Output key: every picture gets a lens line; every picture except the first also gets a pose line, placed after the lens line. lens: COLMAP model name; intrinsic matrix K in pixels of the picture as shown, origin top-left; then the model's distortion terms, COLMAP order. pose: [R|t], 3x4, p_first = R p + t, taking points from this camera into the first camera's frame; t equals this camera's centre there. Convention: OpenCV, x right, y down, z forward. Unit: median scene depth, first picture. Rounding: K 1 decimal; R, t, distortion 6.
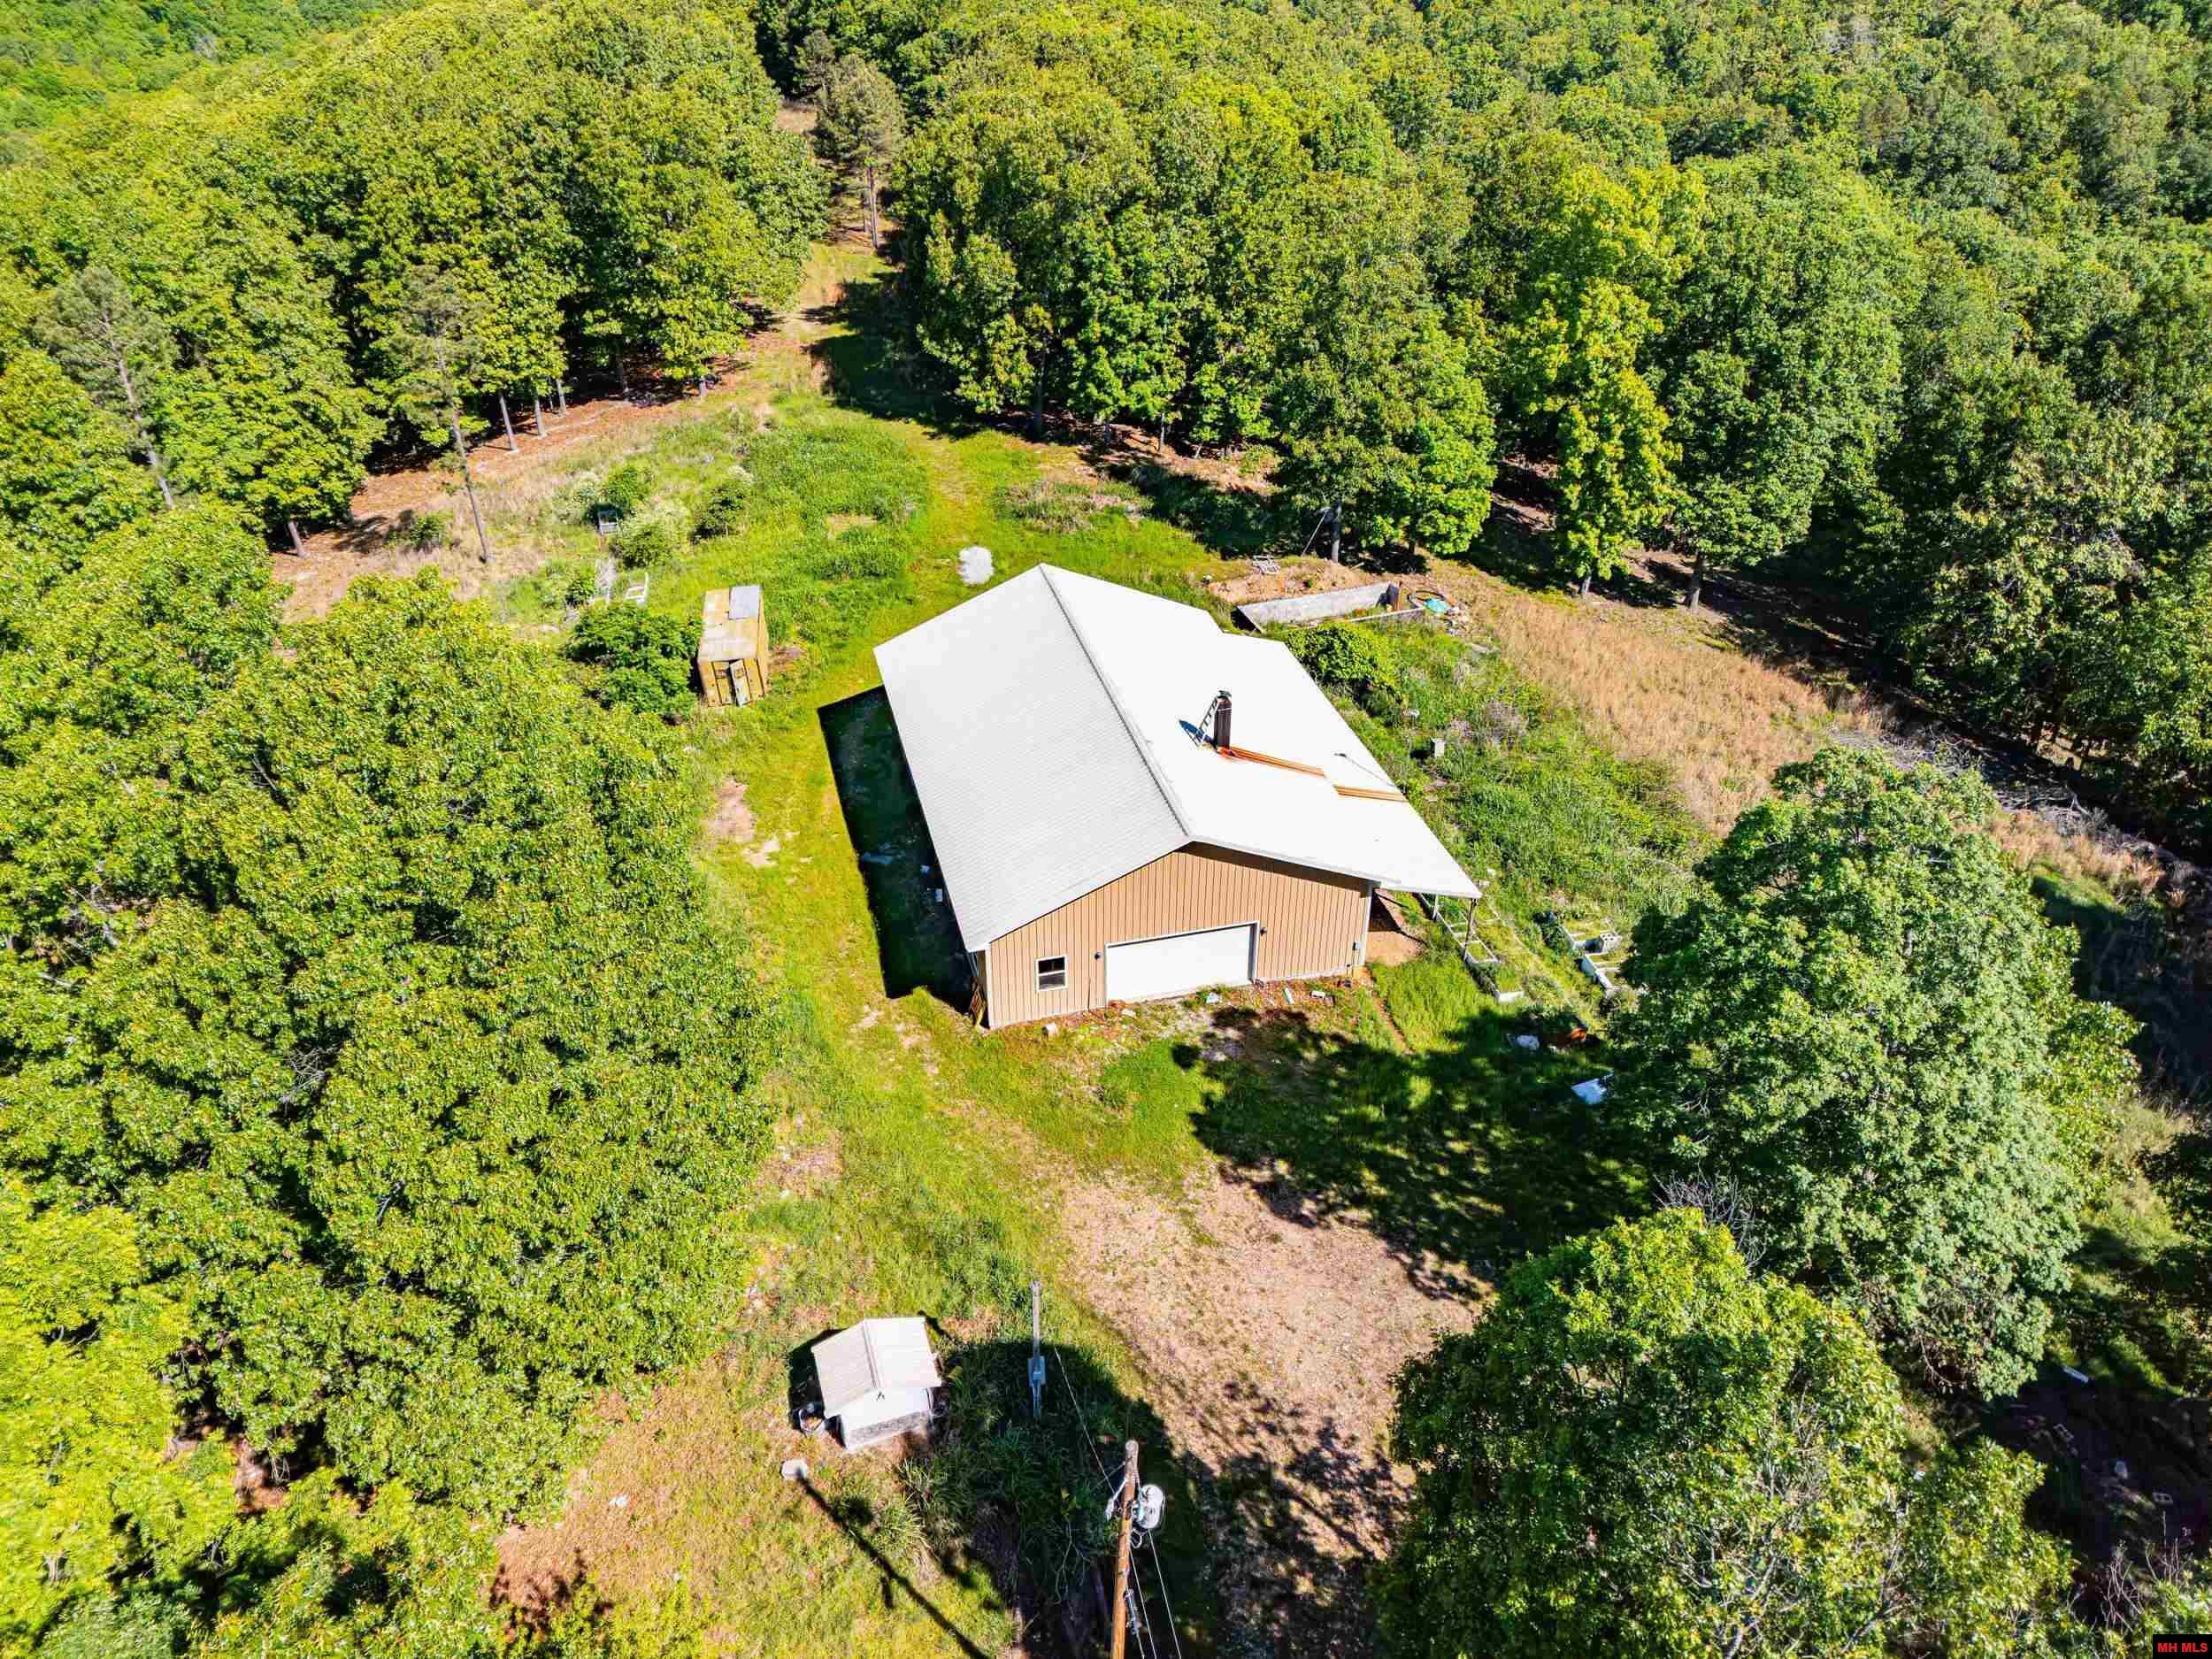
lens RADIAL K [[1635.0, 0, 1106.0], [0, 1635.0, 829.5], [0, 0, 1]] dist [0.106568, -0.103313]
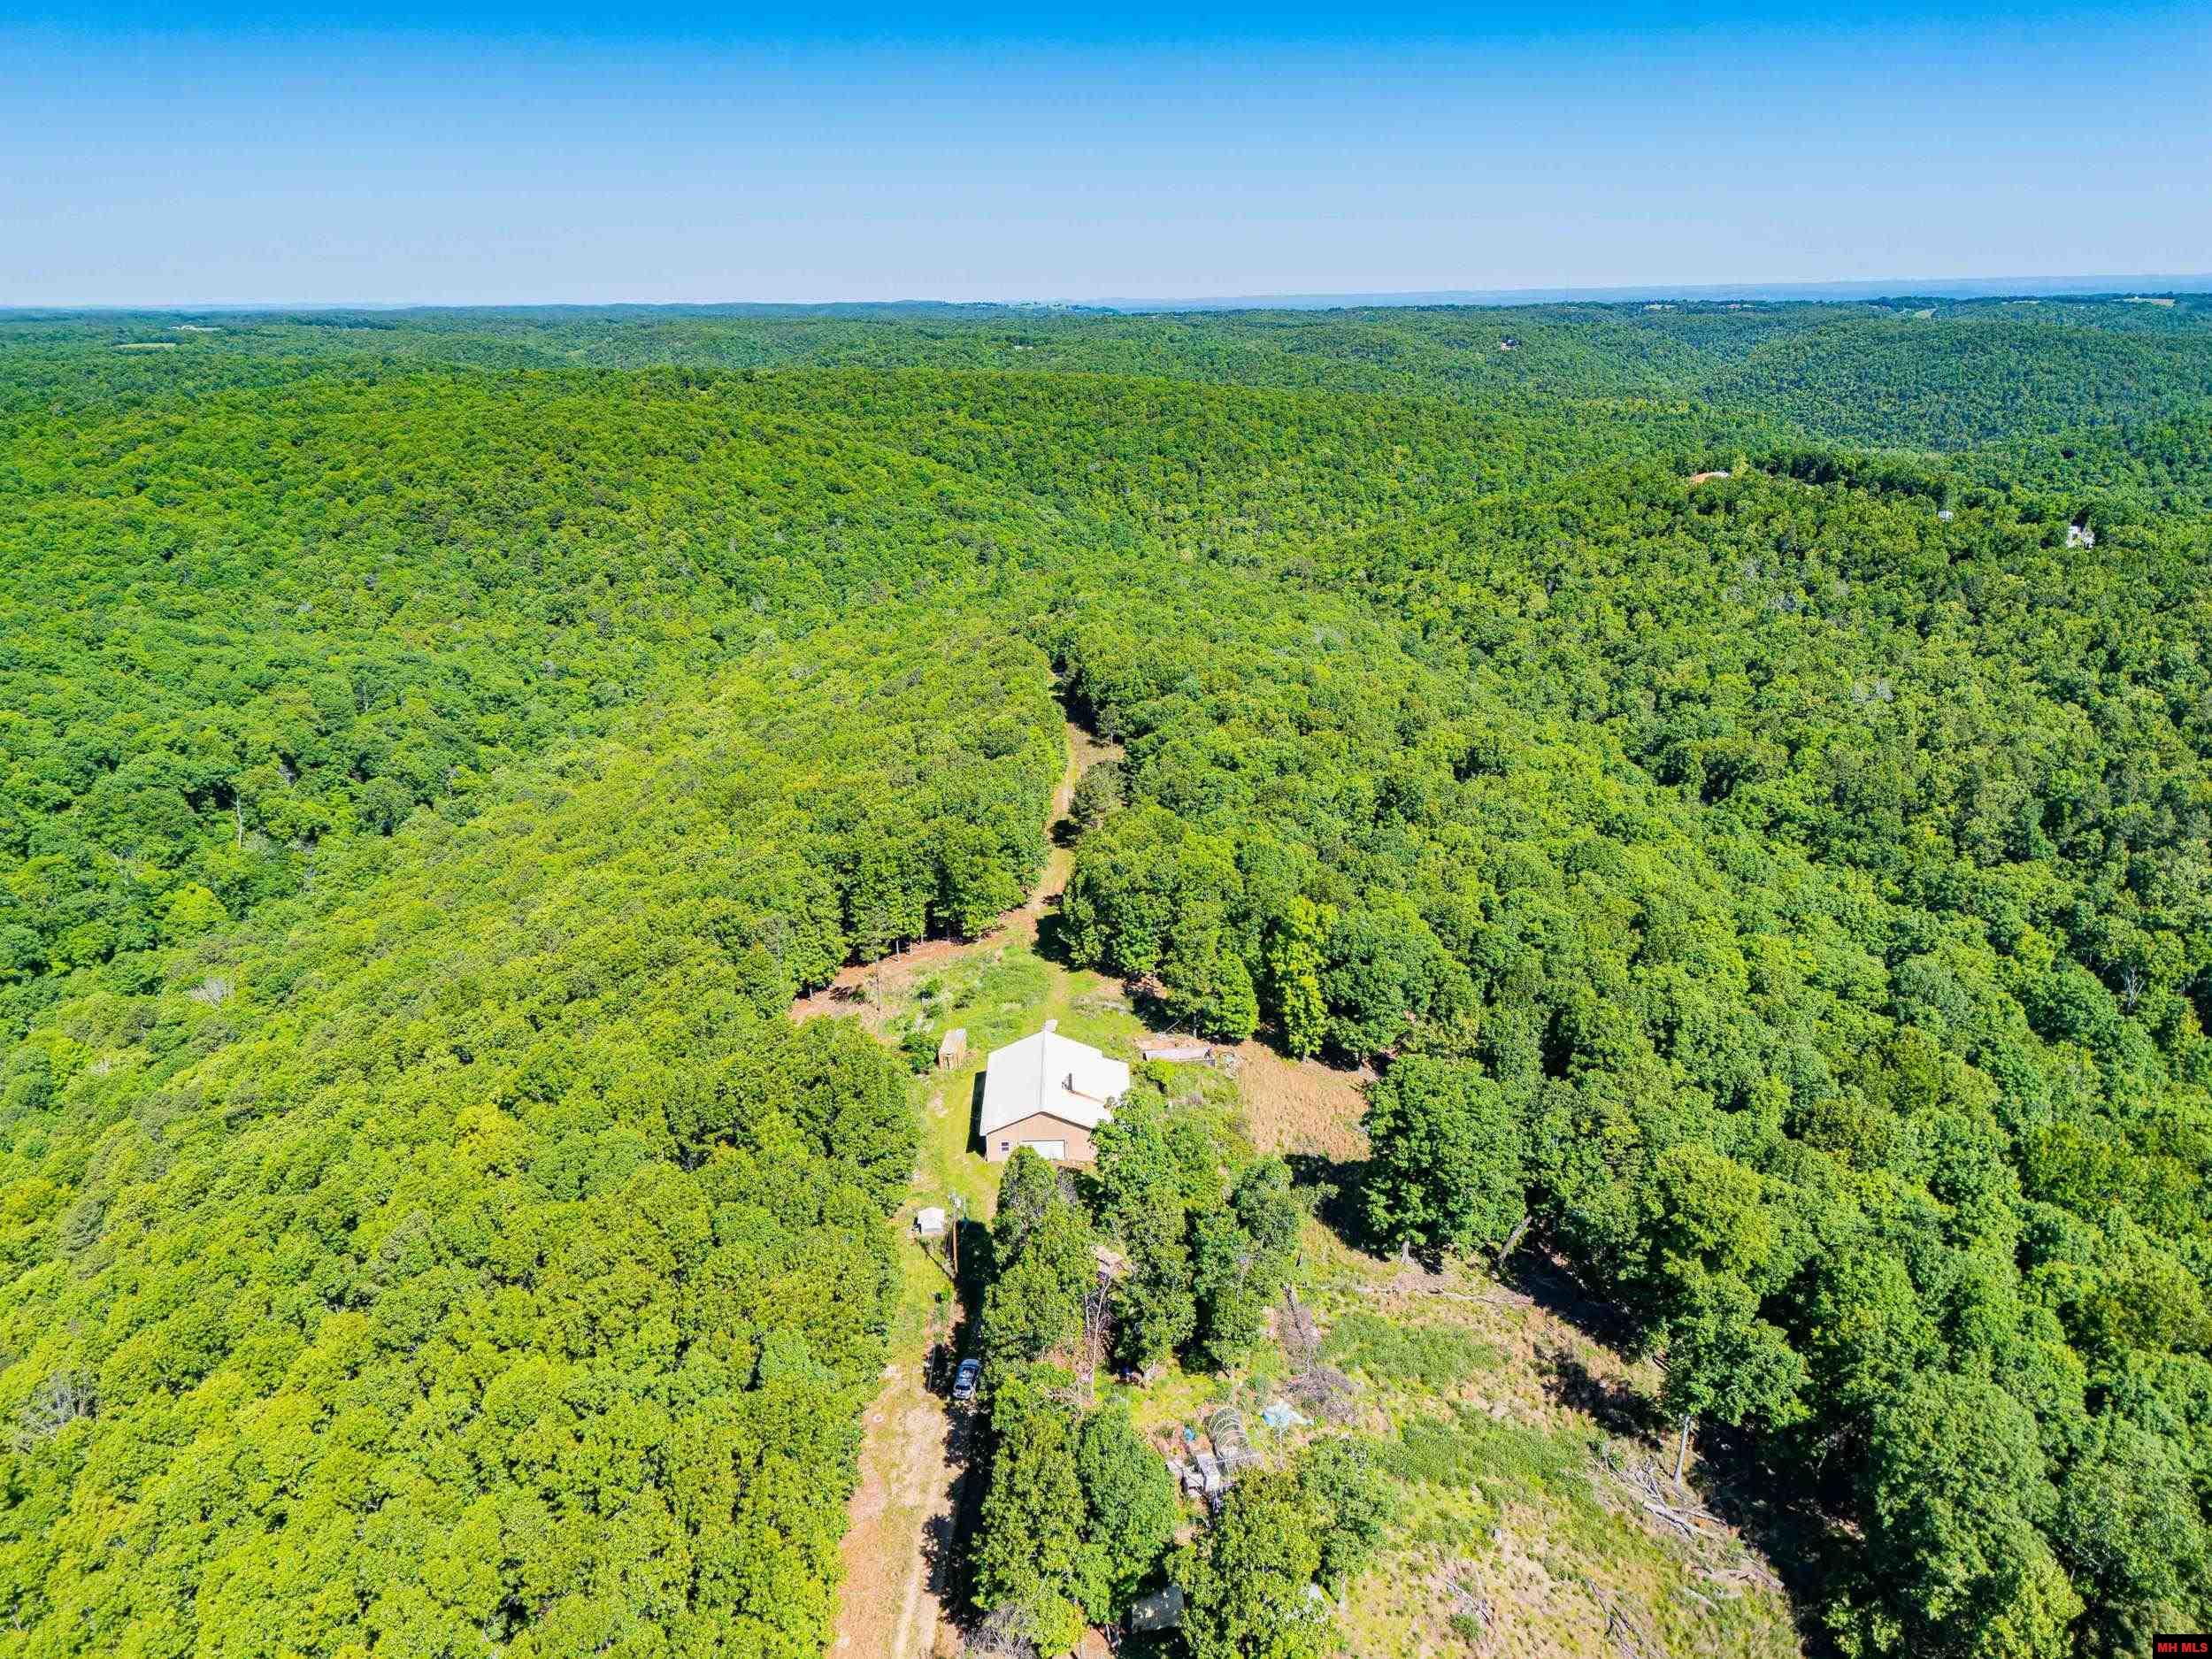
lens RADIAL K [[1635.0, 0, 1106.0], [0, 1635.0, 829.5], [0, 0, 1]] dist [0.106568, -0.103313]
pose [[0.972076, 0.057700, -0.227460, 0.513411], [-0.114624, 0.962549, -0.245685, 0.148756], [0.204765, 0.264897, 0.942285, -1.355510]]
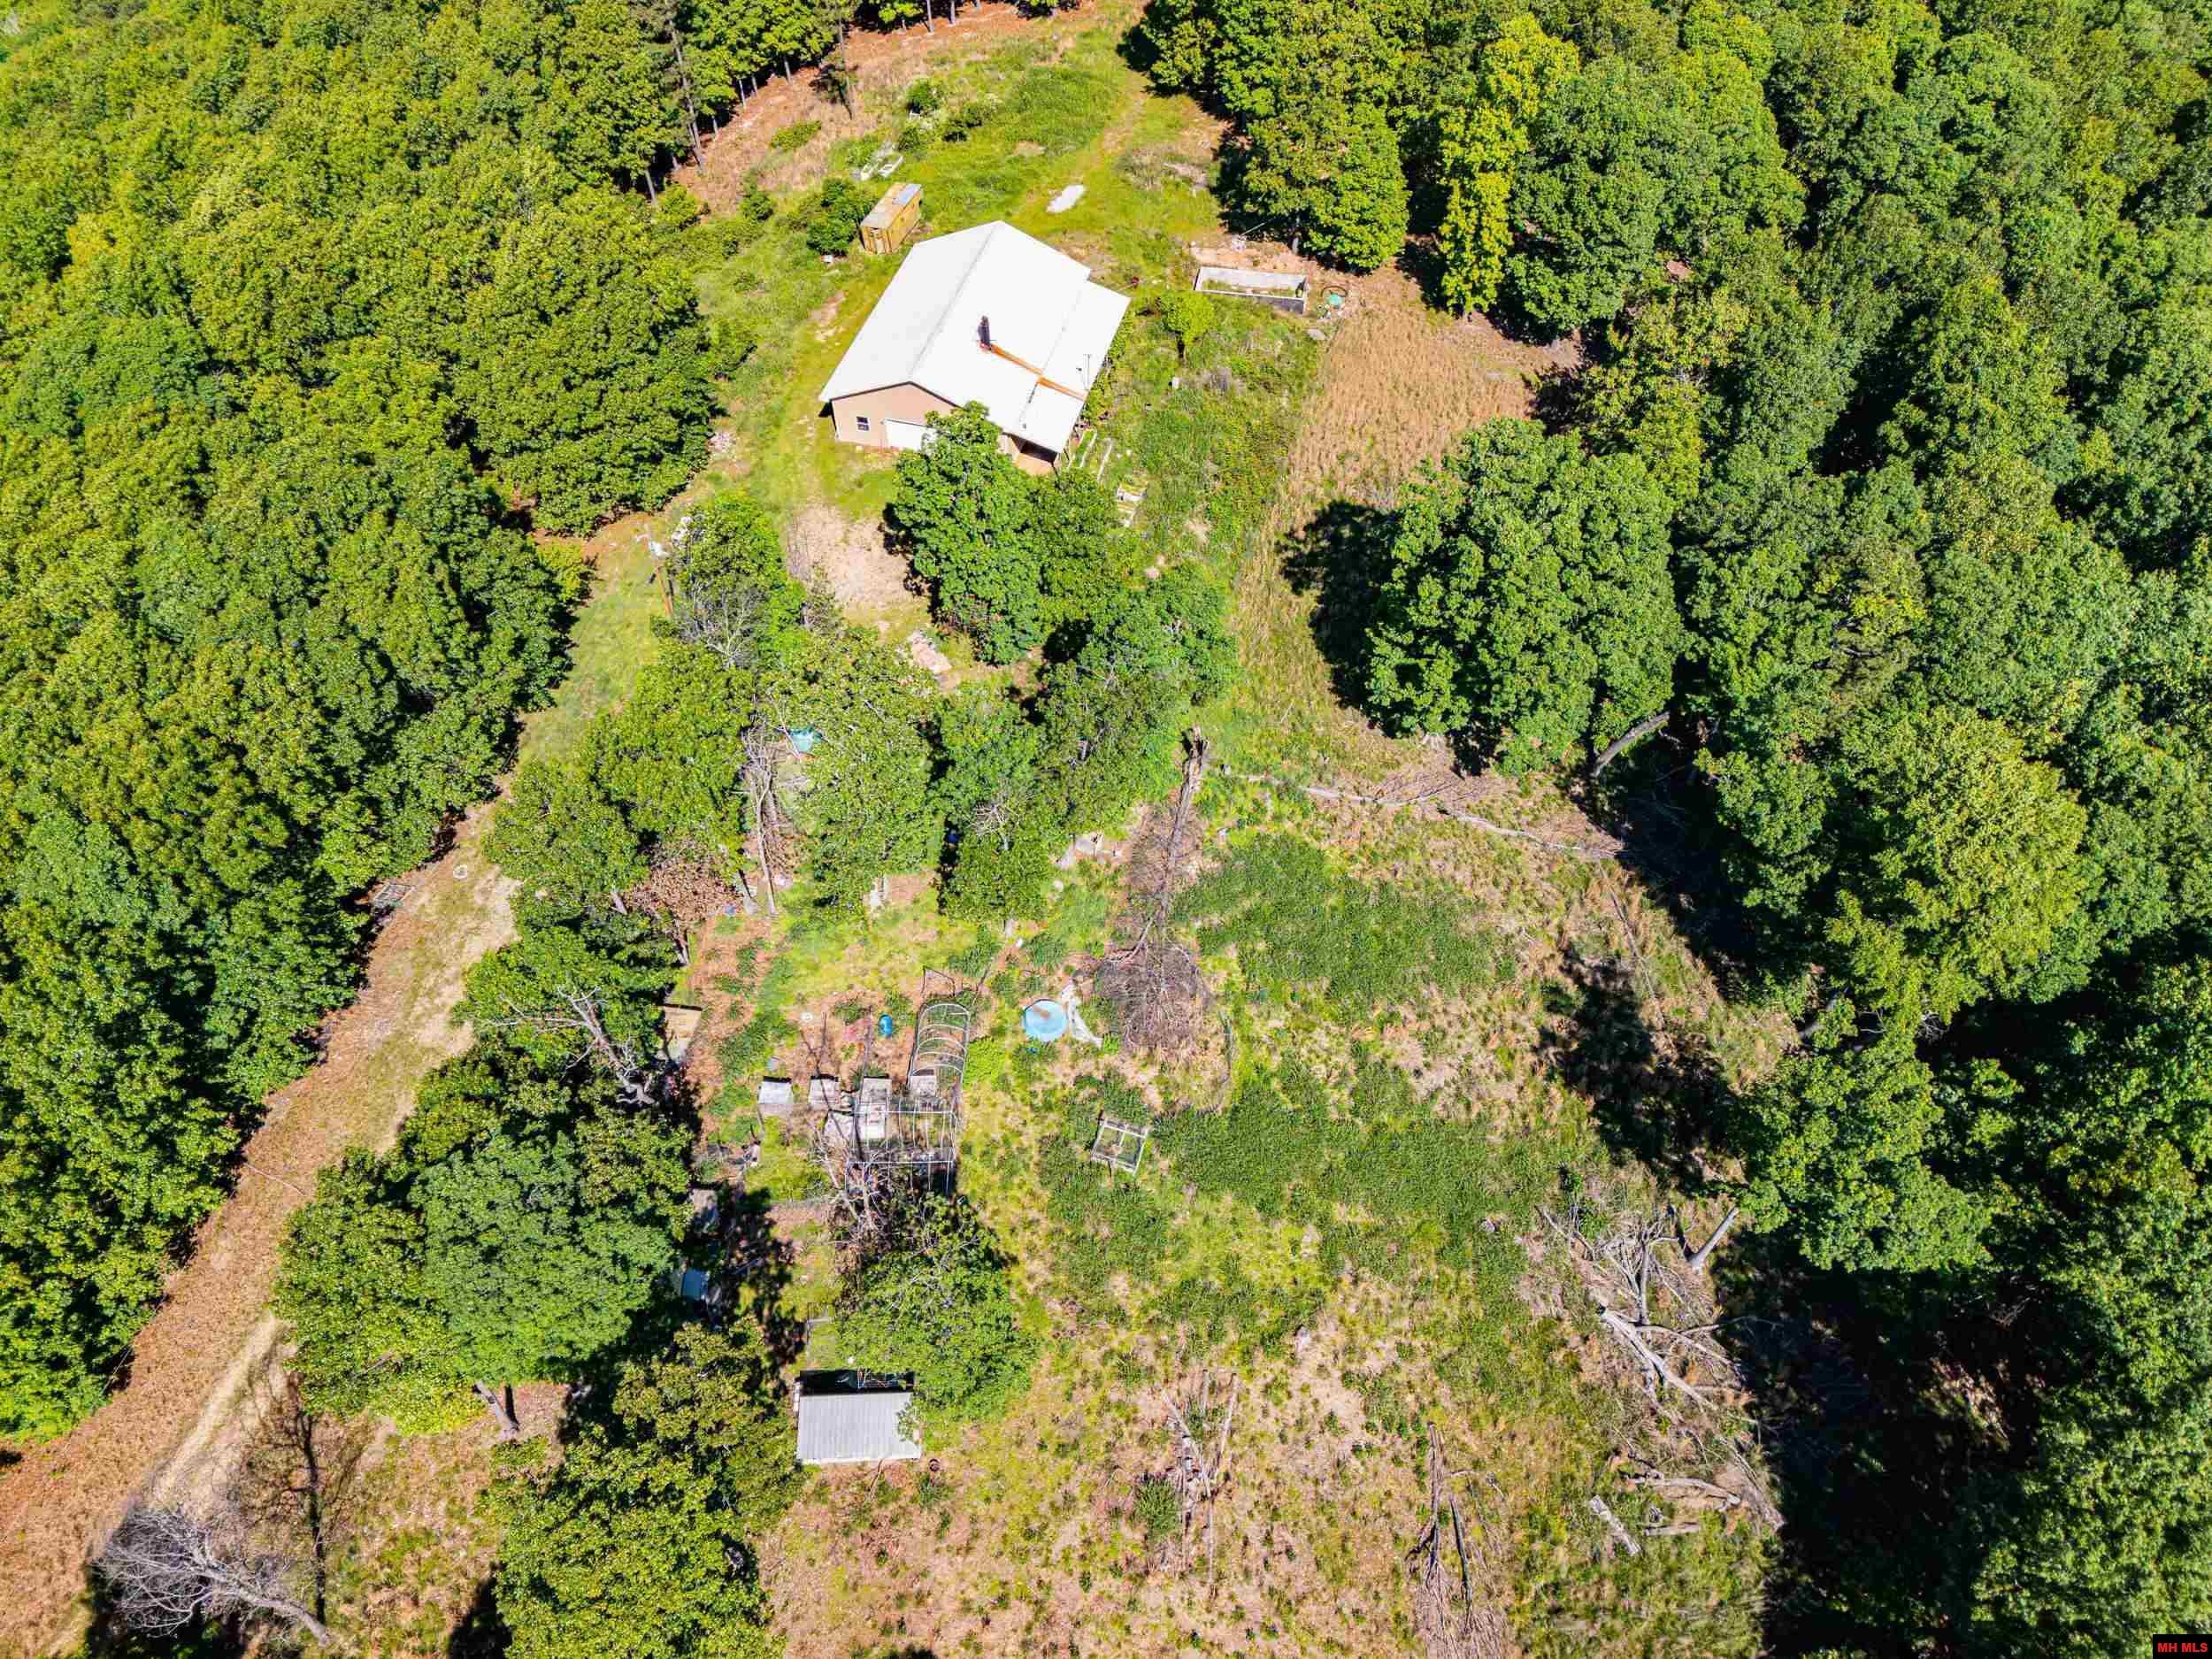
lens RADIAL K [[1635.0, 0, 1106.0], [0, 1635.0, 829.5], [0, 0, 1]] dist [0.106568, -0.103313]
pose [[0.869660, 0.374067, -0.322126, 0.635032], [-0.264653, 0.904131, 0.335420, -0.136196], [0.416714, -0.206449, 0.885284, -0.521140]]
